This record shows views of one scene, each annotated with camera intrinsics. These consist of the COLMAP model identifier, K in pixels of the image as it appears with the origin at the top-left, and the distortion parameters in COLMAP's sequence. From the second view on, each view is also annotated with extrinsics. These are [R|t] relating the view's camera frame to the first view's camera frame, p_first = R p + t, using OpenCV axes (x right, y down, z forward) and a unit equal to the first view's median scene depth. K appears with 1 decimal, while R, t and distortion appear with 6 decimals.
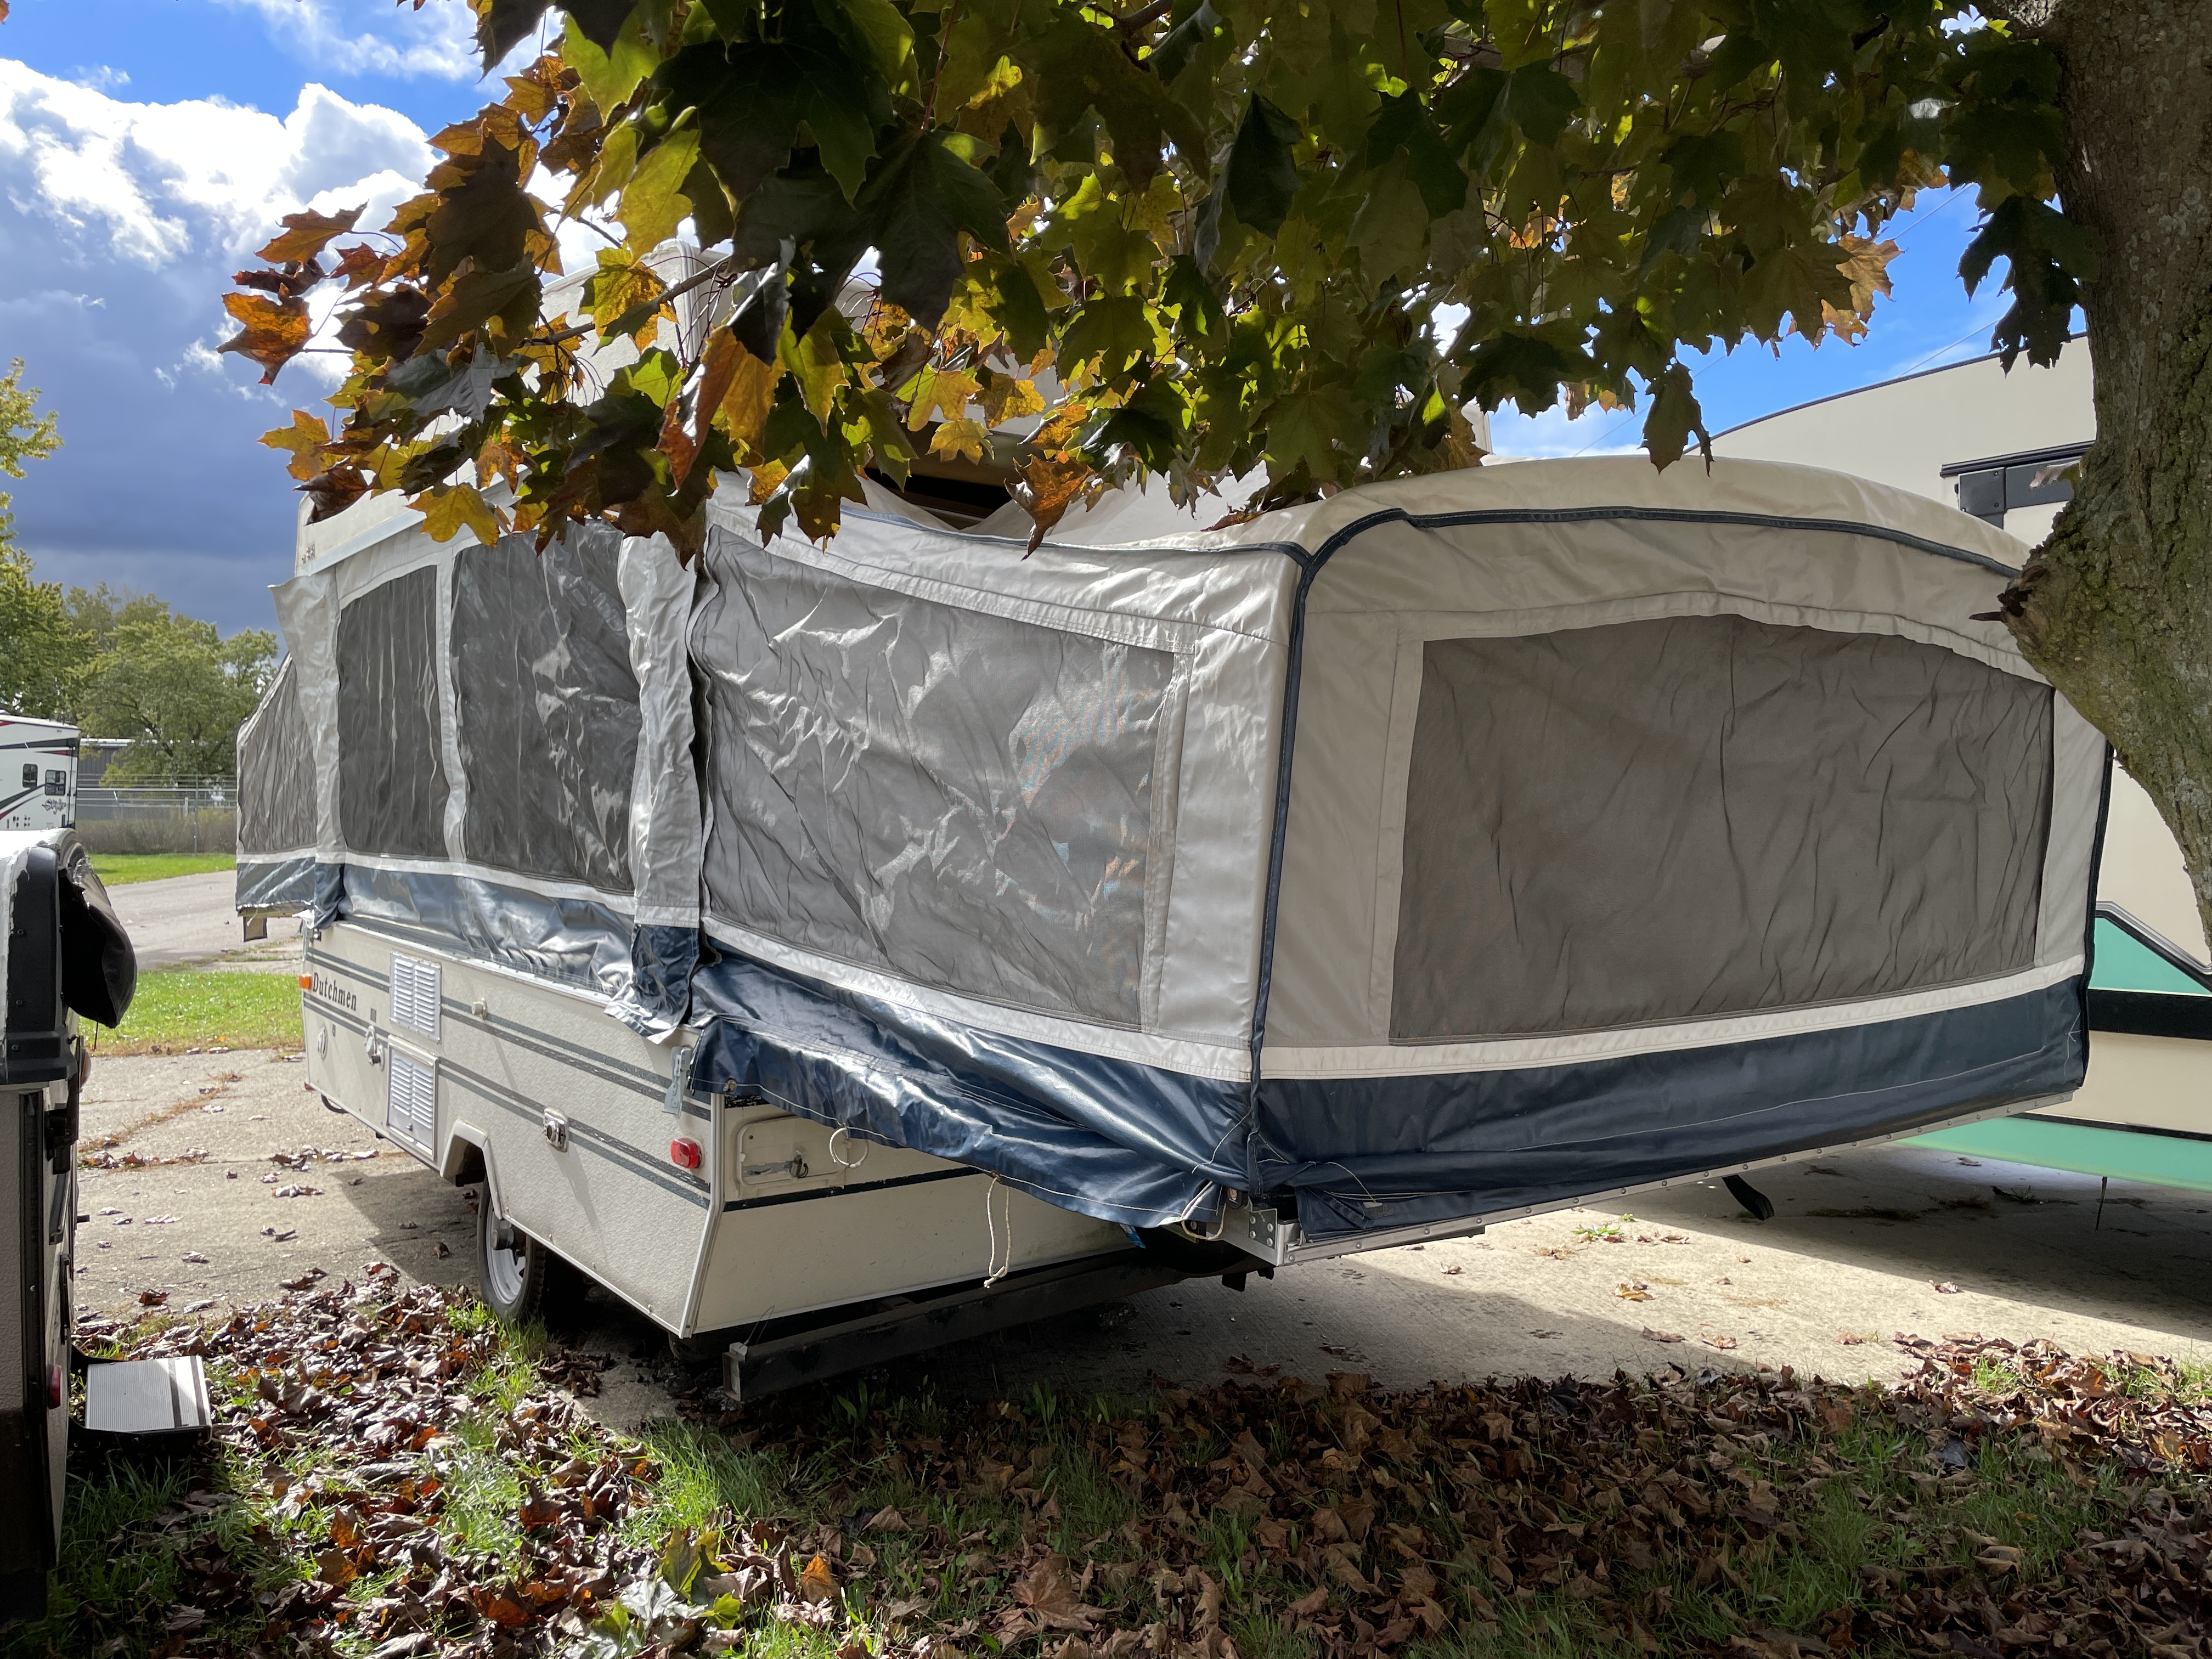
lens RADIAL K [[1698.5, 0, 1106.0], [0, 1698.5, 829.5], [0, 0, 1]] dist [-0.002642, -0.001253]
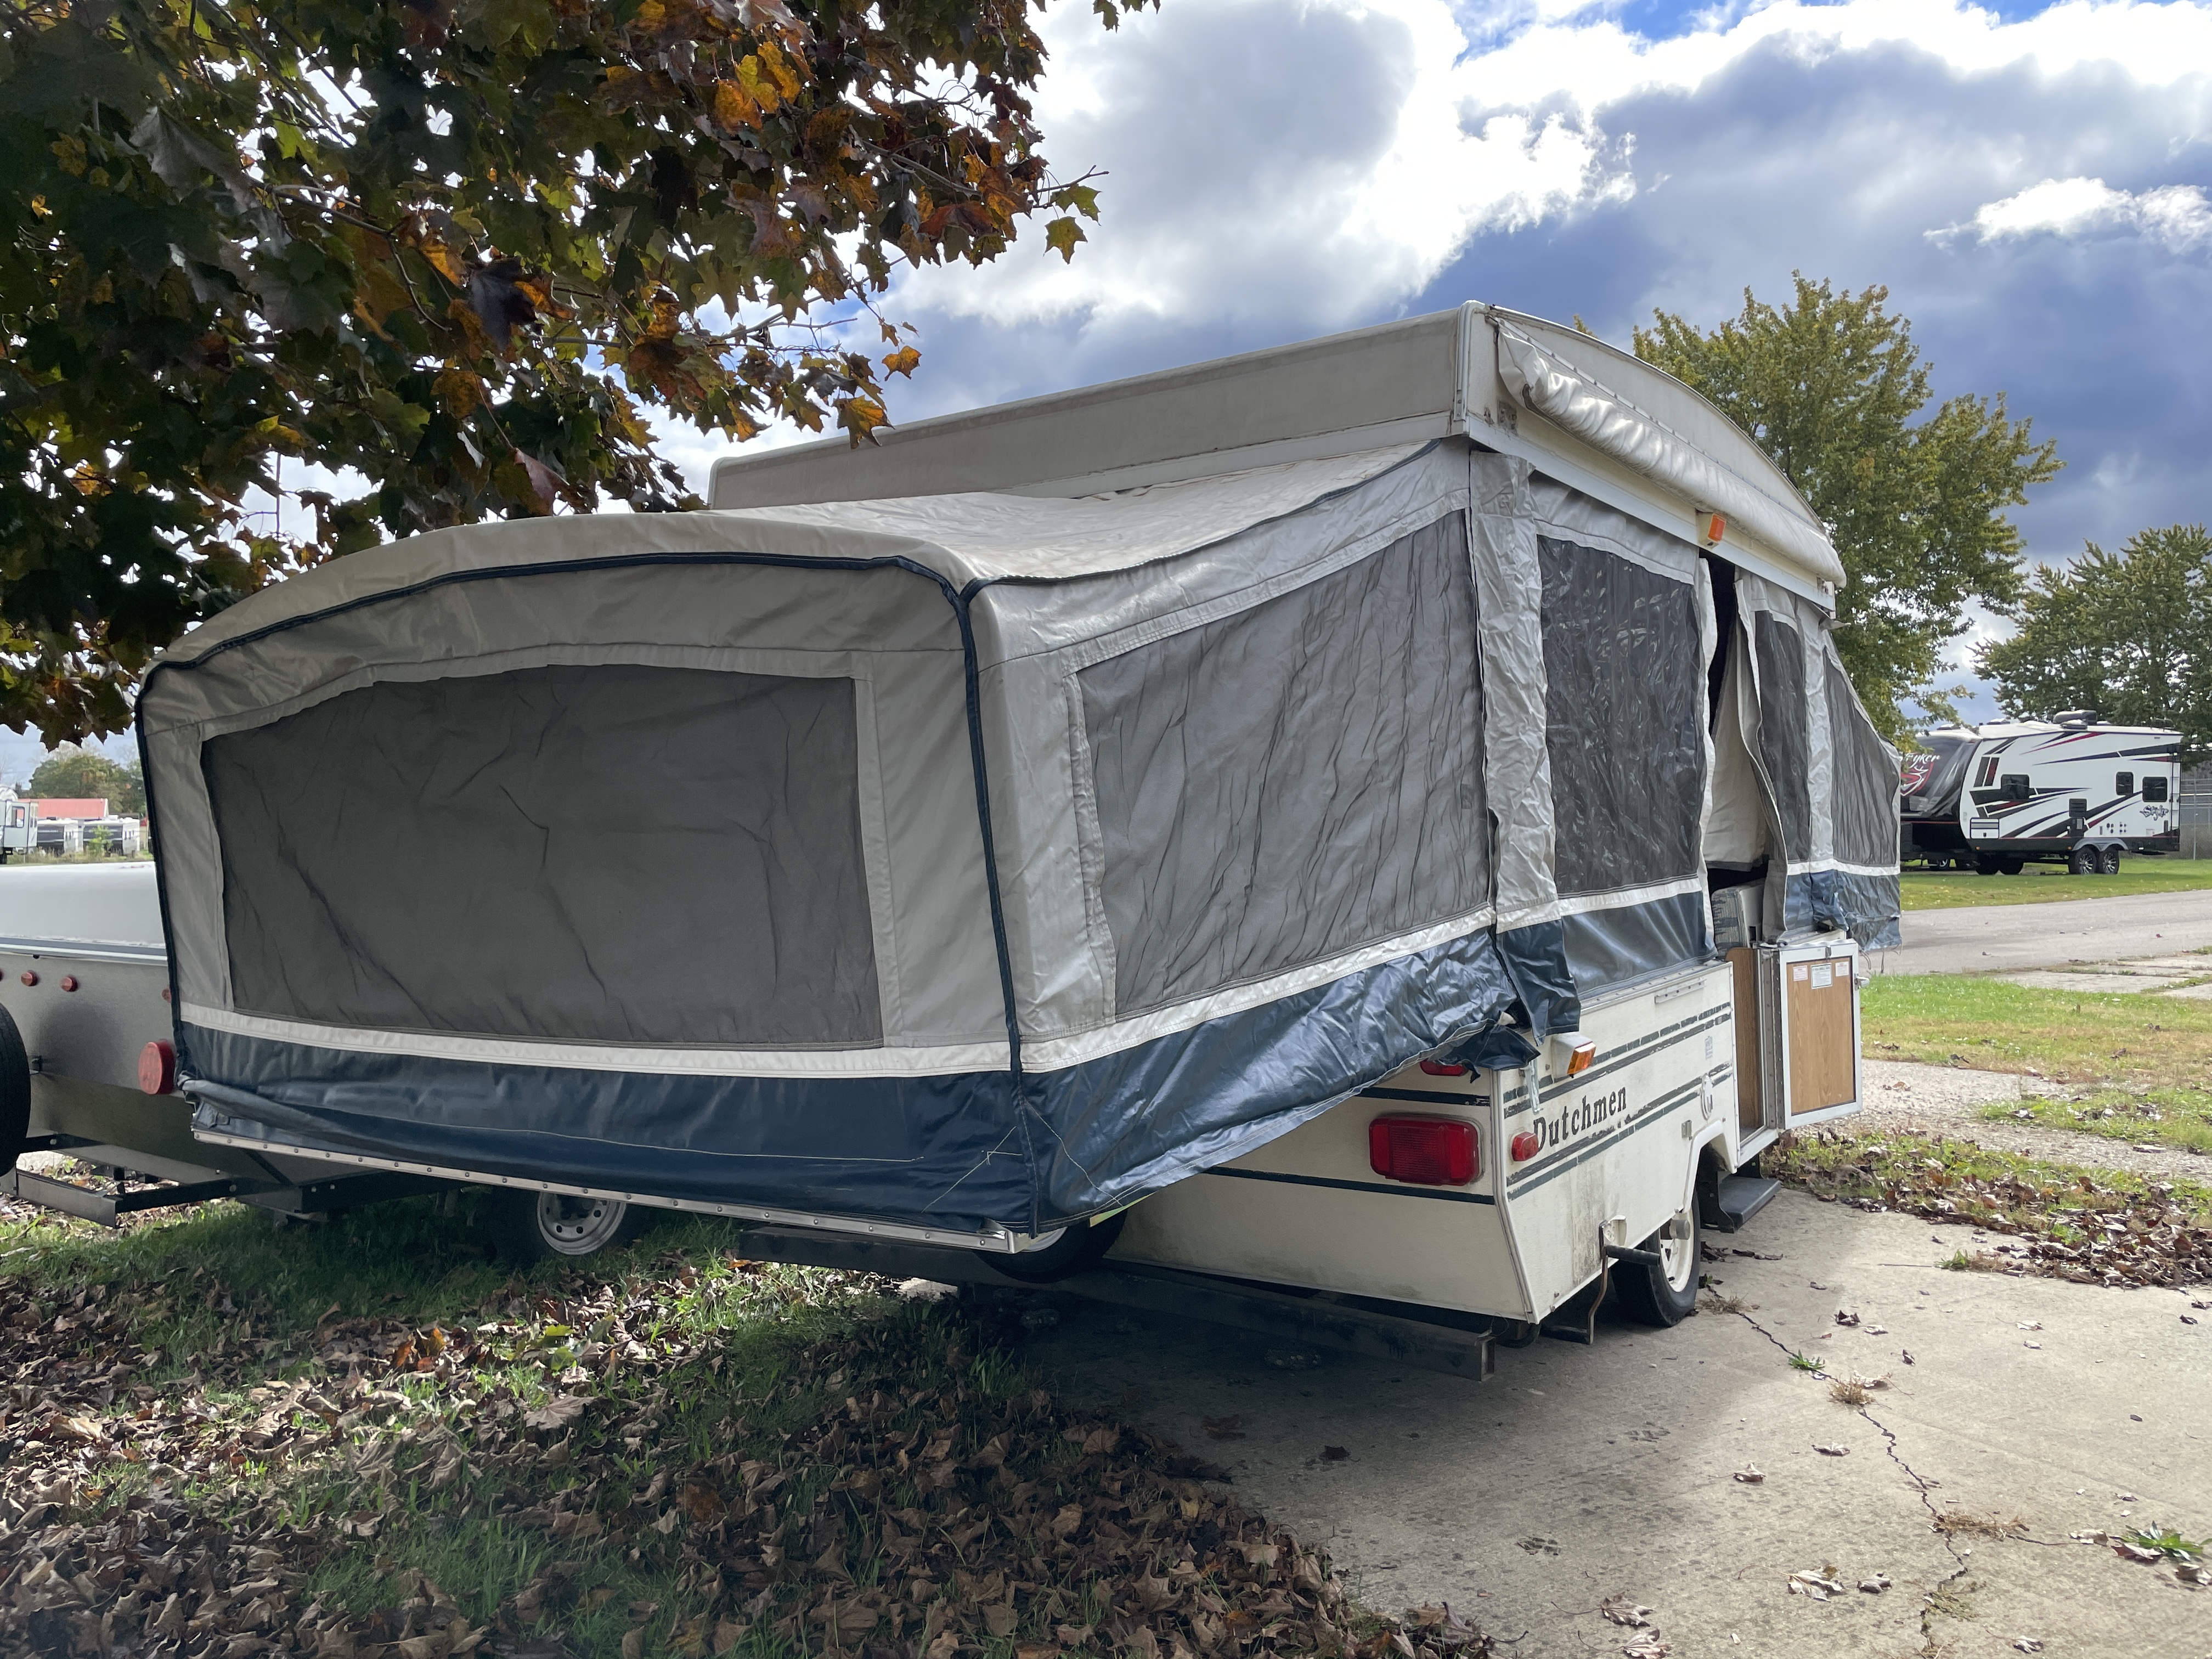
lens RADIAL K [[1698.5, 0, 1106.0], [0, 1698.5, 829.5], [0, 0, 1]] dist [-0.002642, -0.001253]
pose [[0.351777, -0.009867, -0.936032, 0.104837], [0.007757, 0.999941, -0.007625, -0.000875], [0.936052, -0.004579, 0.351833, 0.068133]]
